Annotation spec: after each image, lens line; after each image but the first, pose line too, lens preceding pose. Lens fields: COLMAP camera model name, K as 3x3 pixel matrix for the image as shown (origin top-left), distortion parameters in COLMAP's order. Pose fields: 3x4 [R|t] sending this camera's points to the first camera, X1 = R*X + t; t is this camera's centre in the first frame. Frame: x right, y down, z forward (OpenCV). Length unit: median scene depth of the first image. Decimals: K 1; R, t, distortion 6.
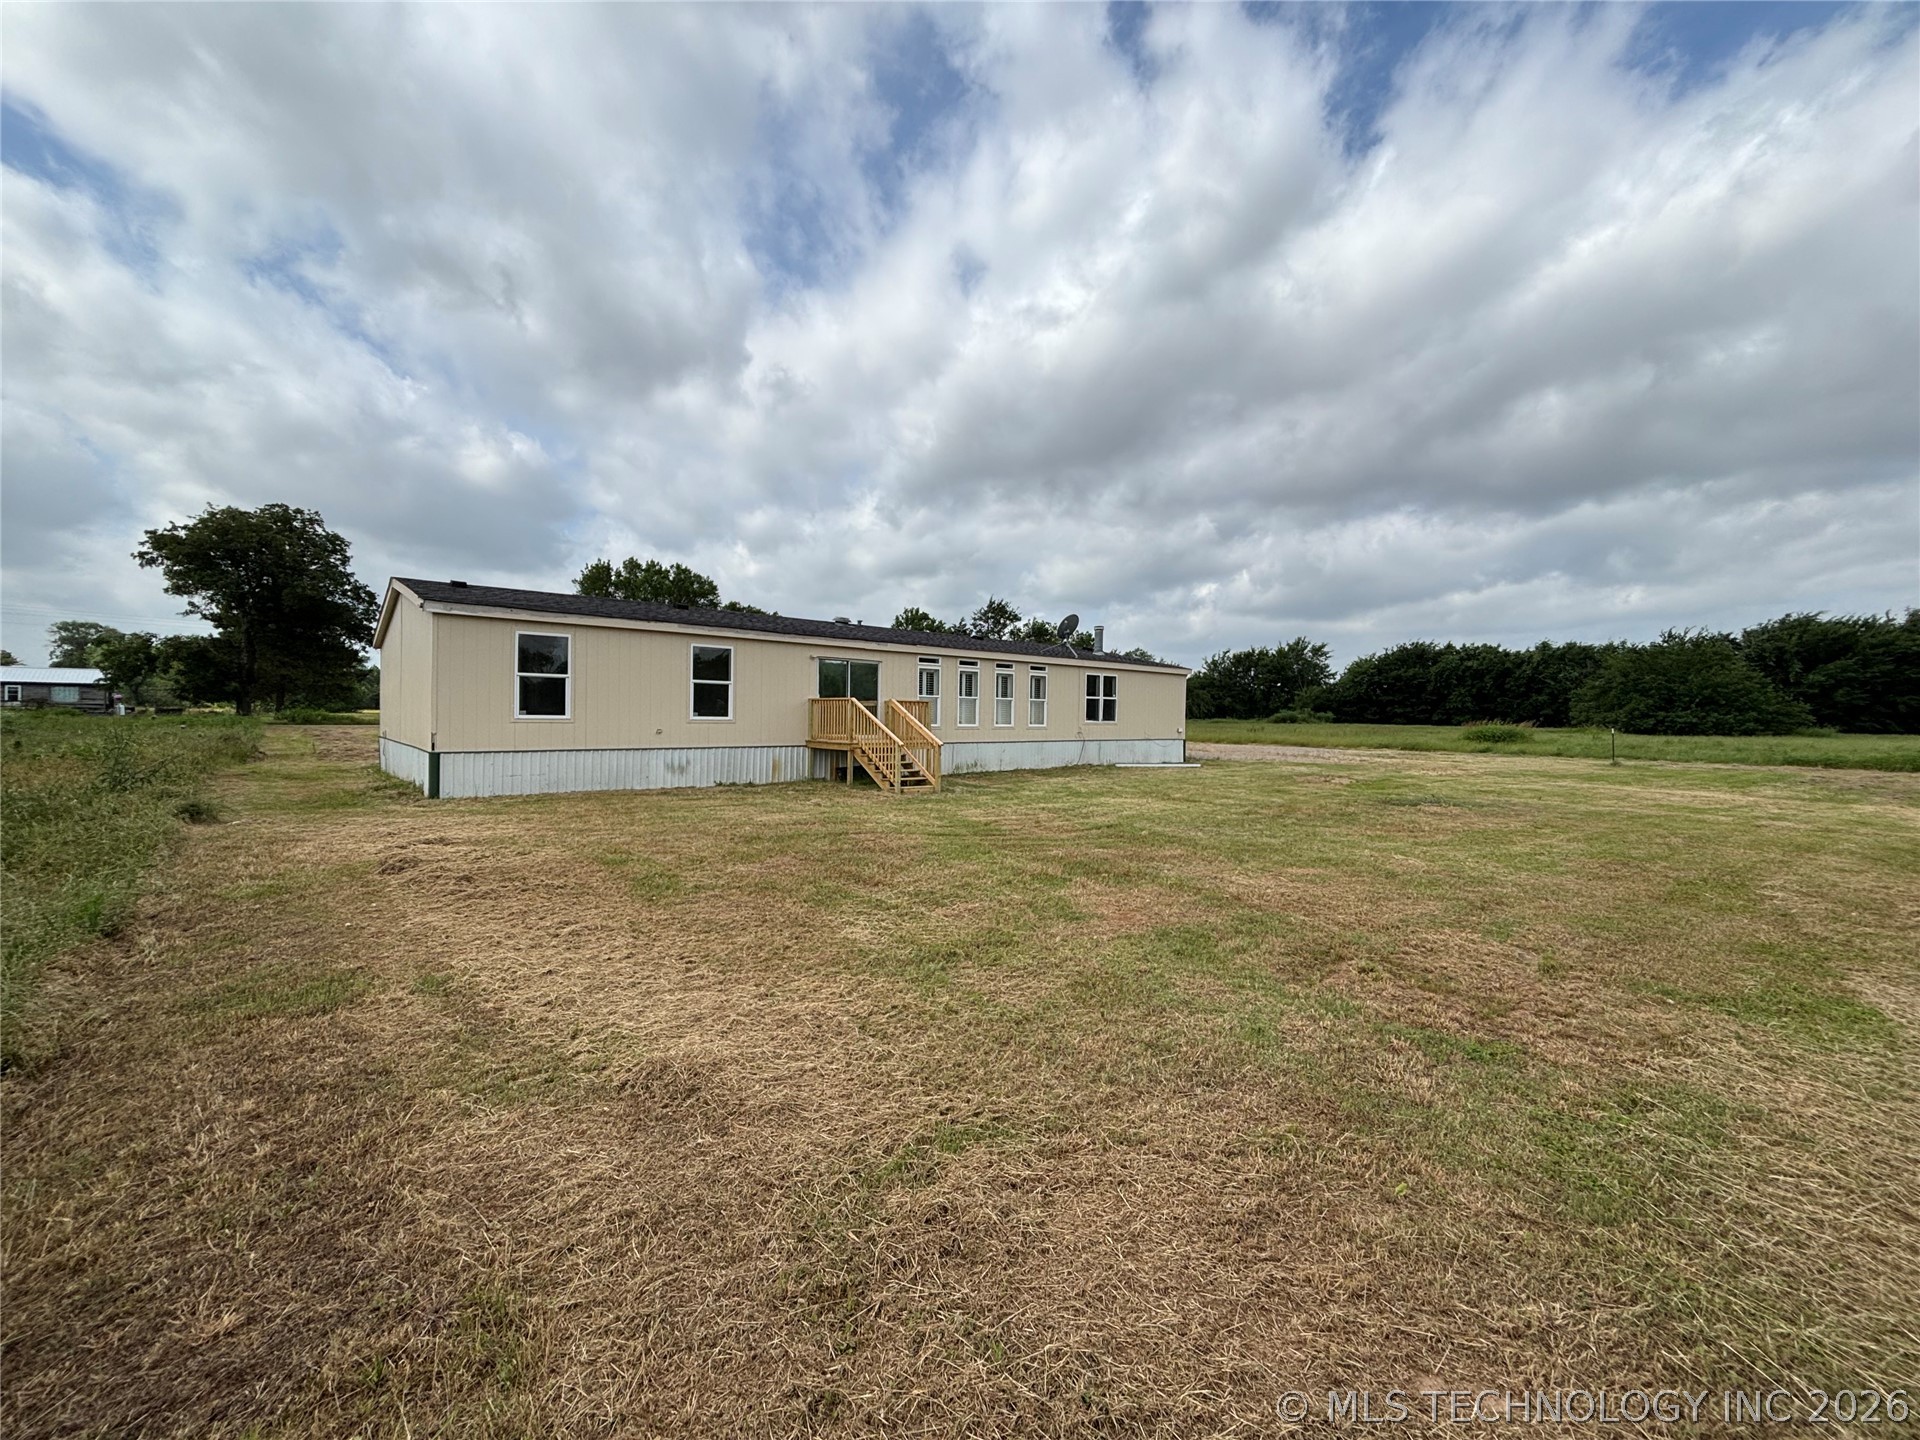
lens RADIAL K [[795.6, 0, 988.3], [0, 795.6, 722.7], [0, 0, 1]] dist [-0.001540, -0.000034]
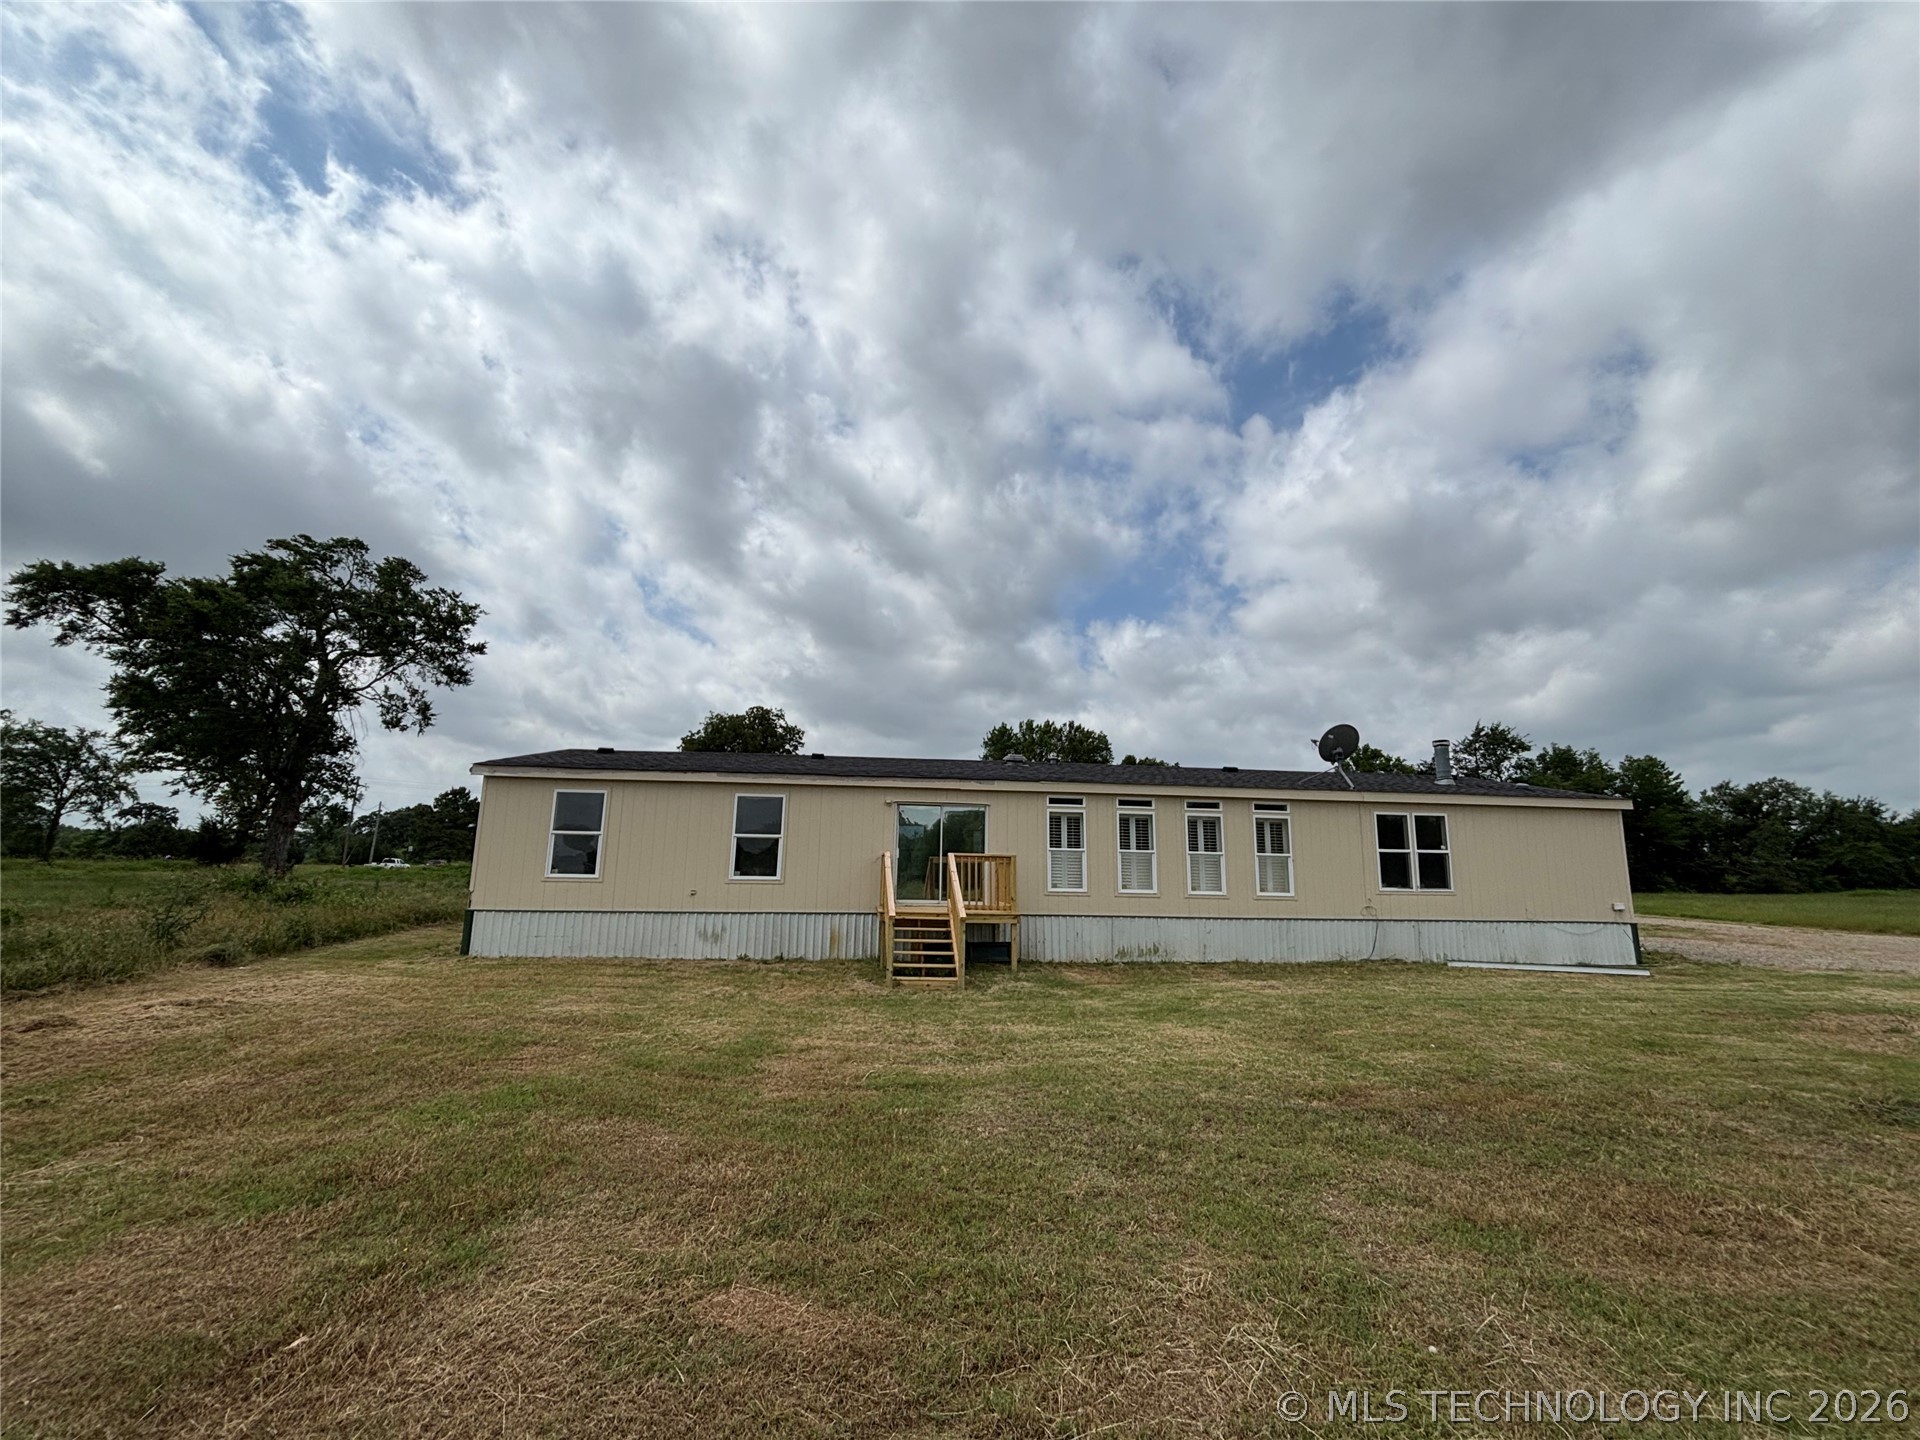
lens RADIAL K [[844.9, 0, 928.9], [0, 844.9, 726.9], [0, 0, 1]] dist [0.000488, 0.000190]
pose [[0.802245, -0.100721, -0.588438, 0.213095], [-0.011207, 0.982951, -0.183528, -0.000677], [0.596890, 0.153829, 0.787438, 0.210747]]
